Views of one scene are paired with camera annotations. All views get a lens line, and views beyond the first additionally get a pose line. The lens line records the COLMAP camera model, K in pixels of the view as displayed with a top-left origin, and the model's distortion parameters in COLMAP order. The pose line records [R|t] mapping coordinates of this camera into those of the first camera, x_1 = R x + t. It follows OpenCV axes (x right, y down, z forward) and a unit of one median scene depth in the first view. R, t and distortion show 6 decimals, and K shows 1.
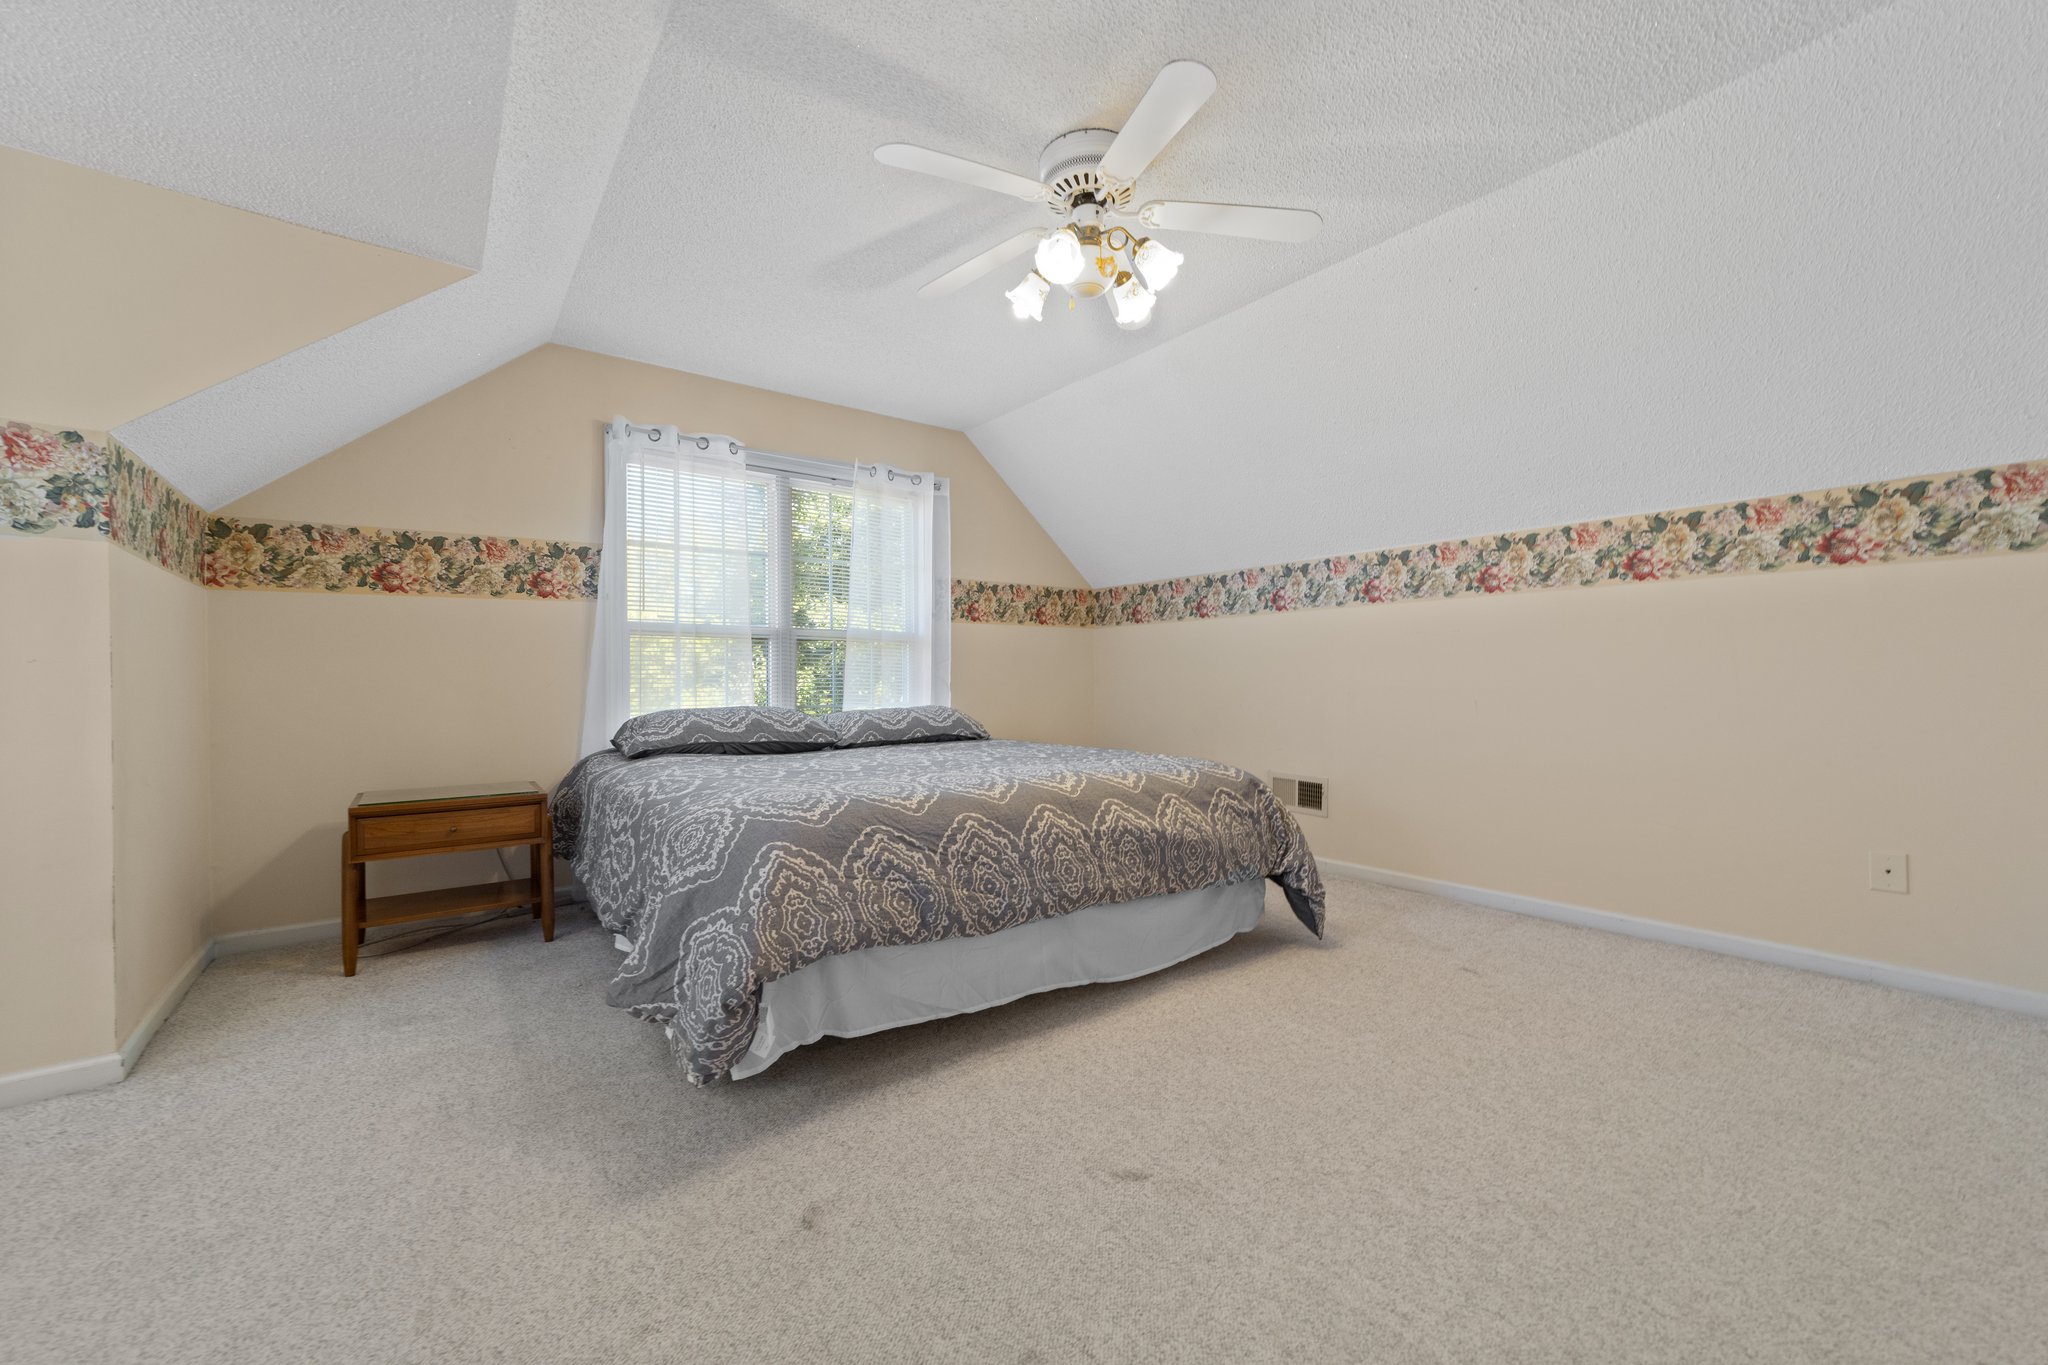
lens RADIAL K [[796.8, 0, 1020.9], [0, 796.8, 650.9], [0, 0, 1]] dist [-0.006469, 0.000010]
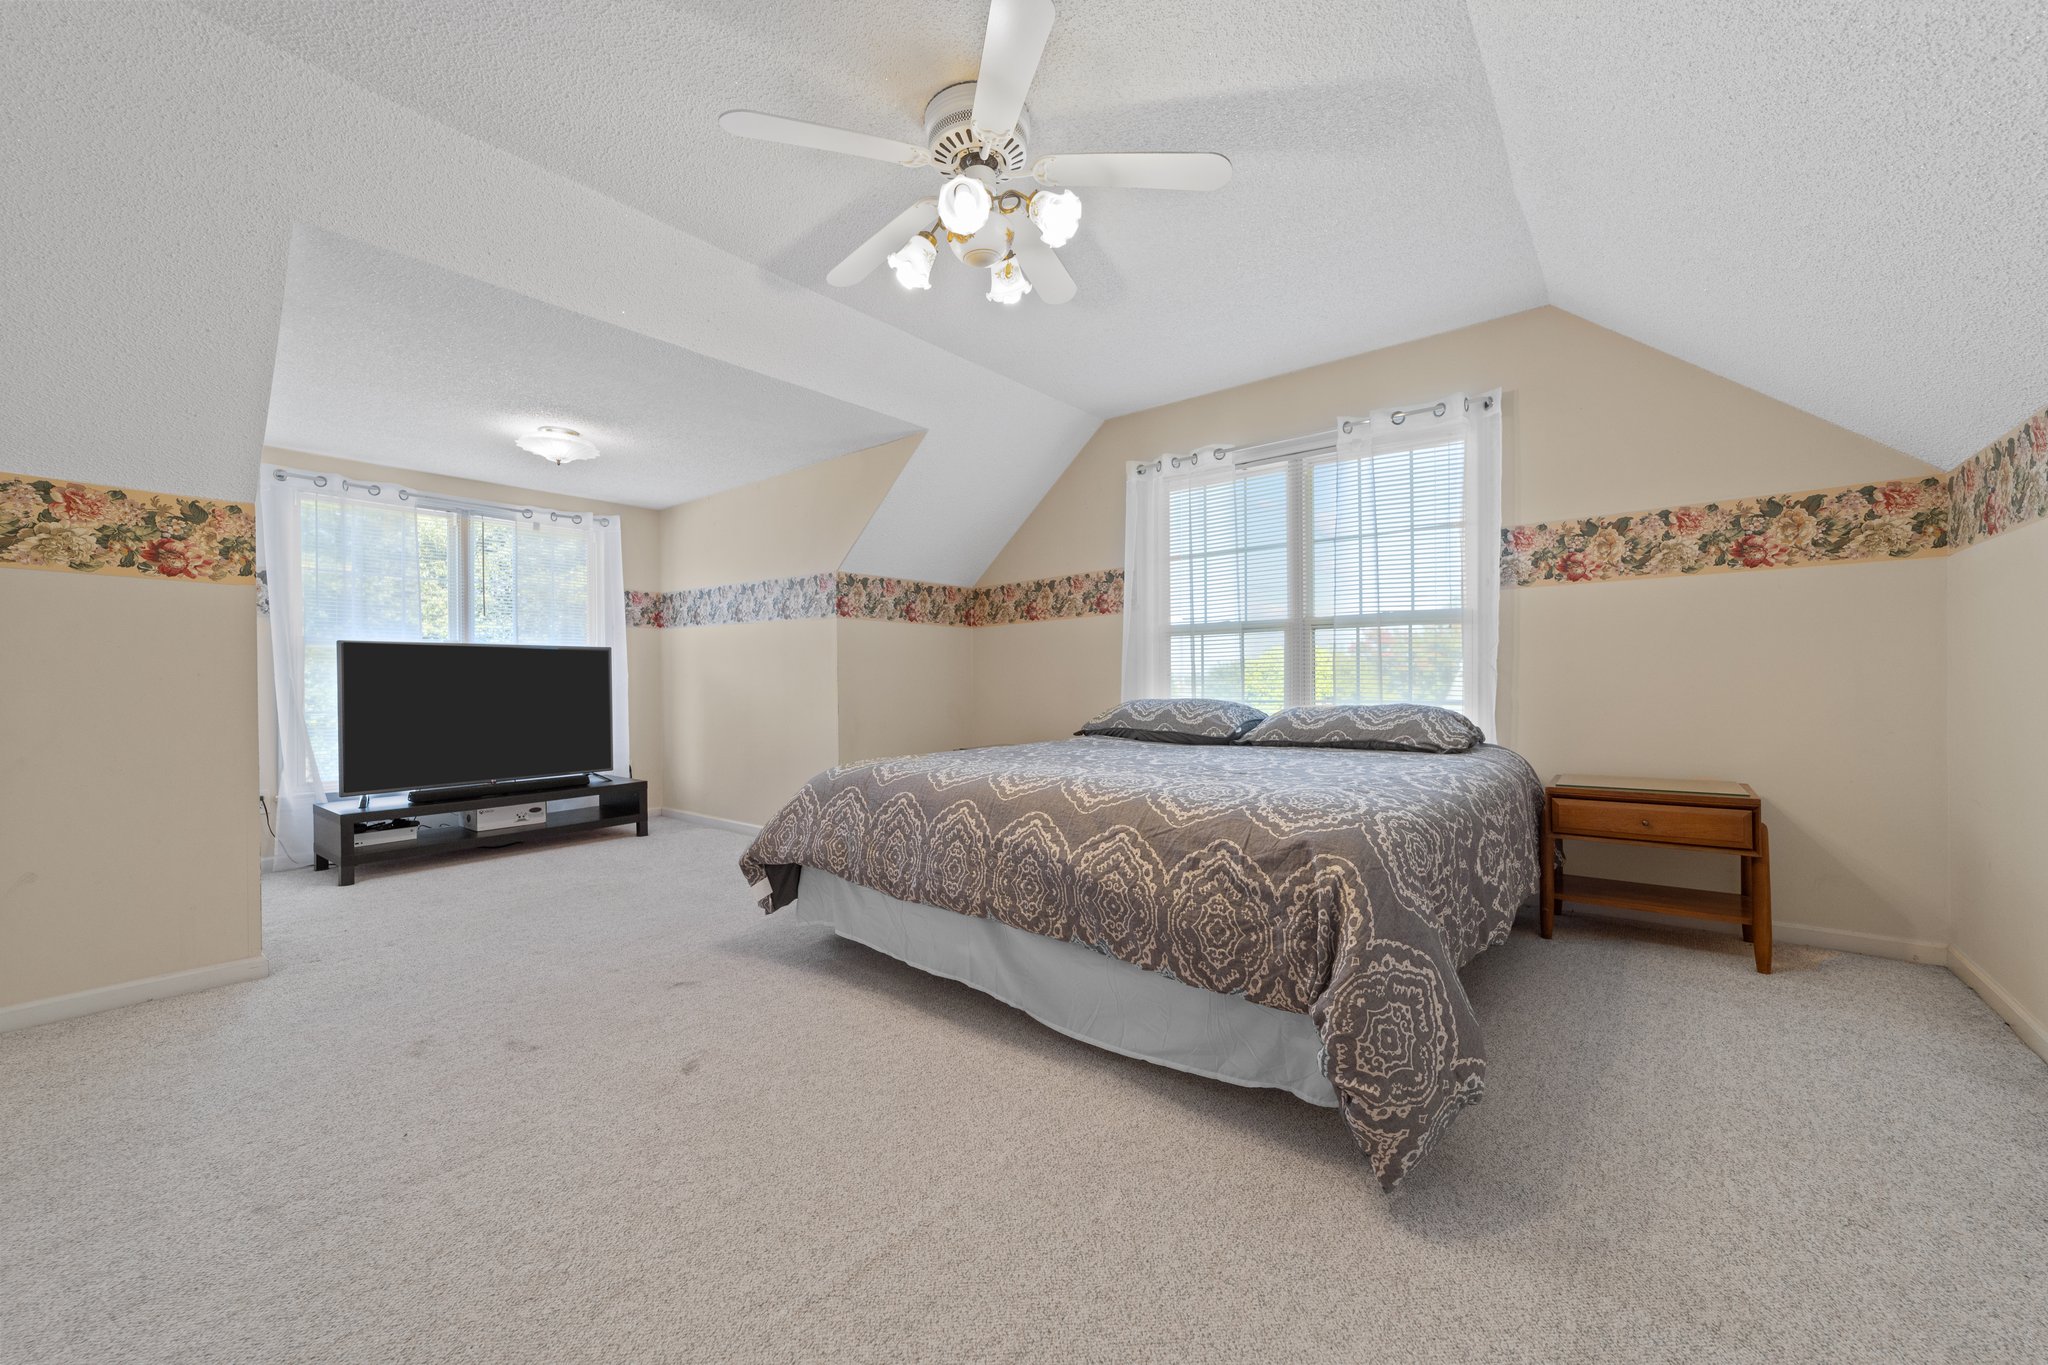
lens RADIAL K [[796.8, 0, 1020.9], [0, 796.8, 650.9], [0, 0, 1]] dist [-0.006469, 0.000010]
pose [[0.222254, -0.033342, -0.974419, 0.819732], [0.047905, 0.998581, -0.023242, 0.024865], [0.973811, -0.041513, 0.223536, 0.676598]]
